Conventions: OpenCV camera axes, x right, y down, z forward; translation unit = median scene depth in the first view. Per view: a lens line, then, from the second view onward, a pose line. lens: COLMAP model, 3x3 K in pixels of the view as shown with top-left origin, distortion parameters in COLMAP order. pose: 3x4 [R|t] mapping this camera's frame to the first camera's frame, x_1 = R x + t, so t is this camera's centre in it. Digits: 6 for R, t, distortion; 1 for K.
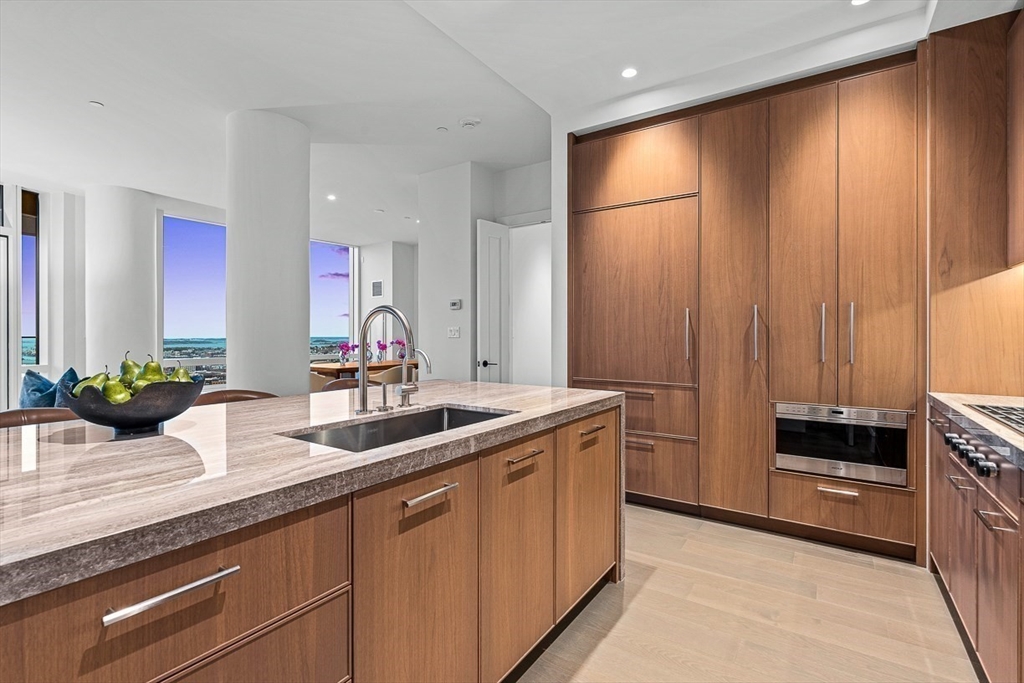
lens RADIAL K [[472.7, 0, 514.6], [0, 472.7, 336.6], [0, 0, 1]] dist [-0.001641, 0.000585]
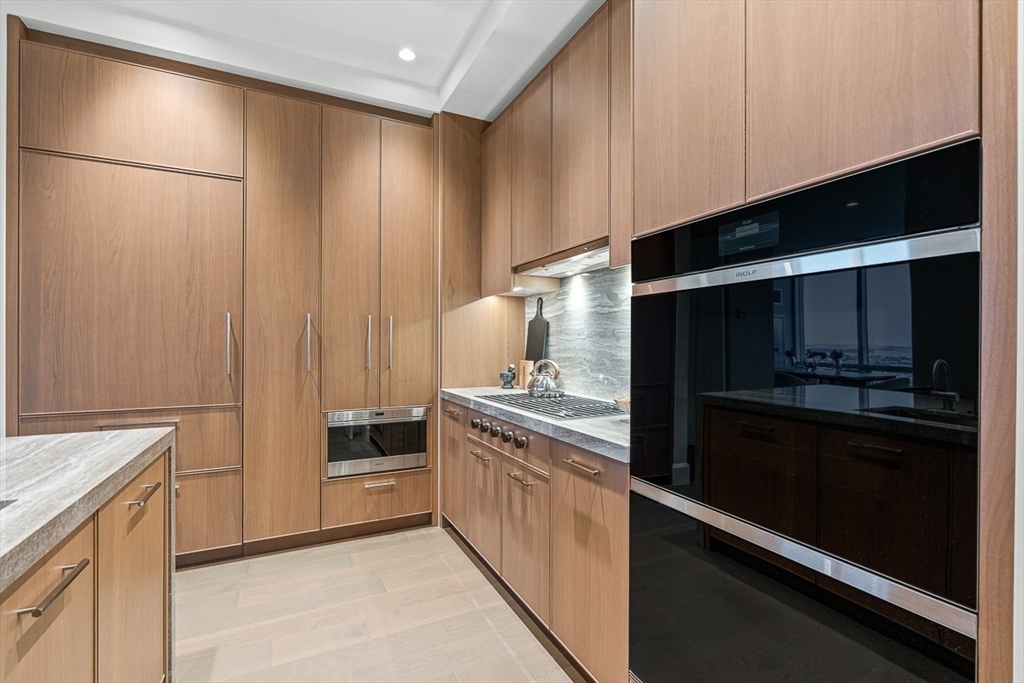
lens RADIAL K [[455.5, 0, 512.0], [0, 455.5, 343.0], [0, 0, 1]] dist [-0.004176, 0.000024]
pose [[0.498515, -0.000901, 0.866881, -0.088487], [0.002787, 0.999996, -0.000564, -0.005444], [-0.866877, 0.002697, 0.498515, 0.185115]]
